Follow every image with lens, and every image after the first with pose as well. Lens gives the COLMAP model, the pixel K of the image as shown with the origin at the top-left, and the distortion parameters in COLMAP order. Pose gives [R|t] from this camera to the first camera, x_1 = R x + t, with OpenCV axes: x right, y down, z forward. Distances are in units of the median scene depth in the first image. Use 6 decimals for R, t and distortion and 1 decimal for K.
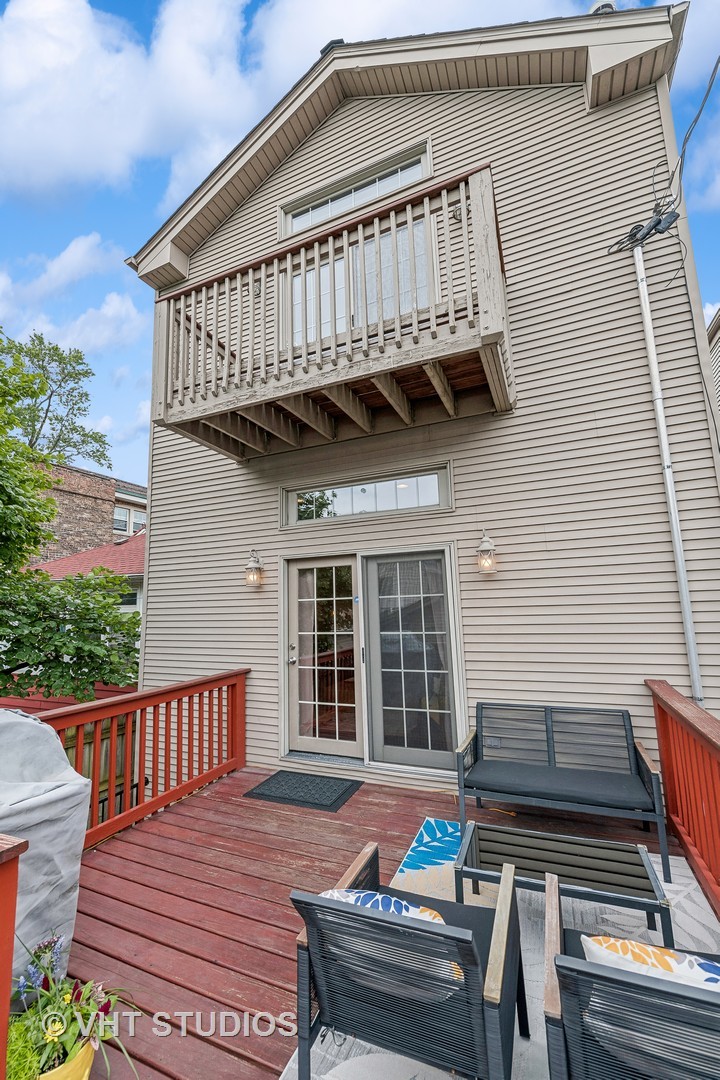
lens RADIAL K [[432.3, 0, 358.4], [0, 432.3, 538.9], [0, 0, 1]] dist [-0.000396, -0.002662]
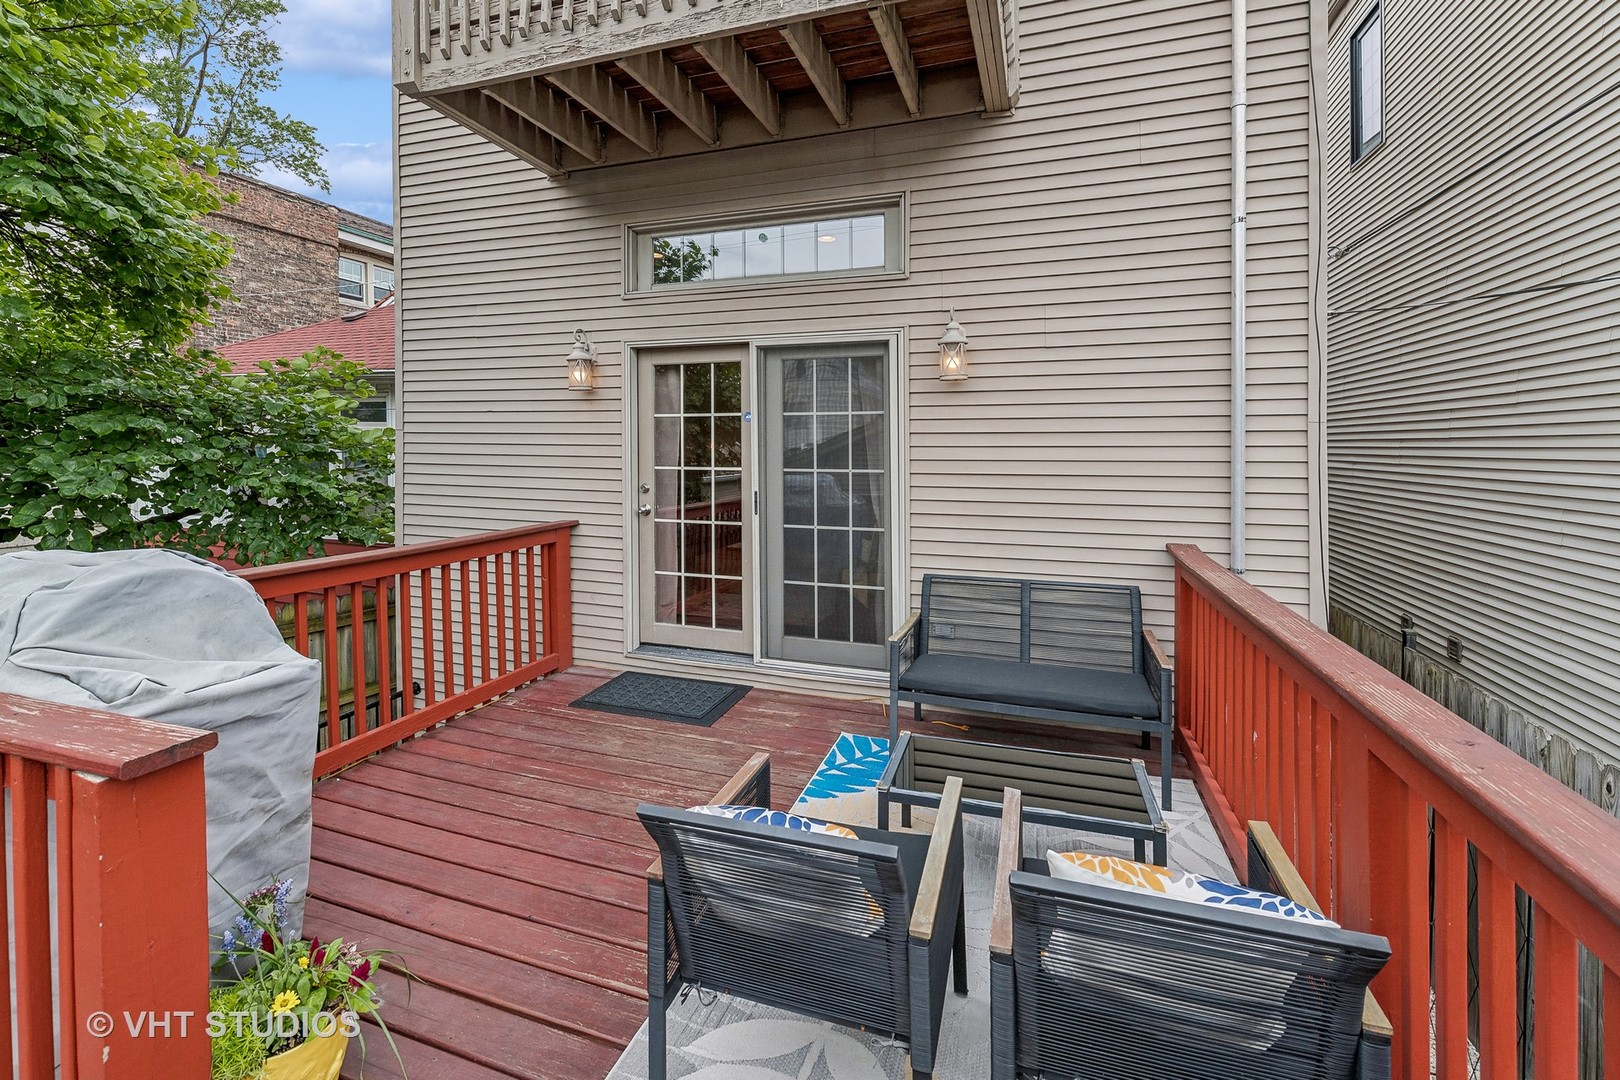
lens RADIAL K [[648.4, 0, 808.9], [0, 648.4, 551.2], [0, 0, 1]] dist [-0.000396, -0.002662]
pose [[0.996503, 0.024466, 0.079899, 0.014729], [-0.036271, 0.988047, 0.149822, 0.196765], [-0.075278, -0.152197, 0.985479, 0.027105]]
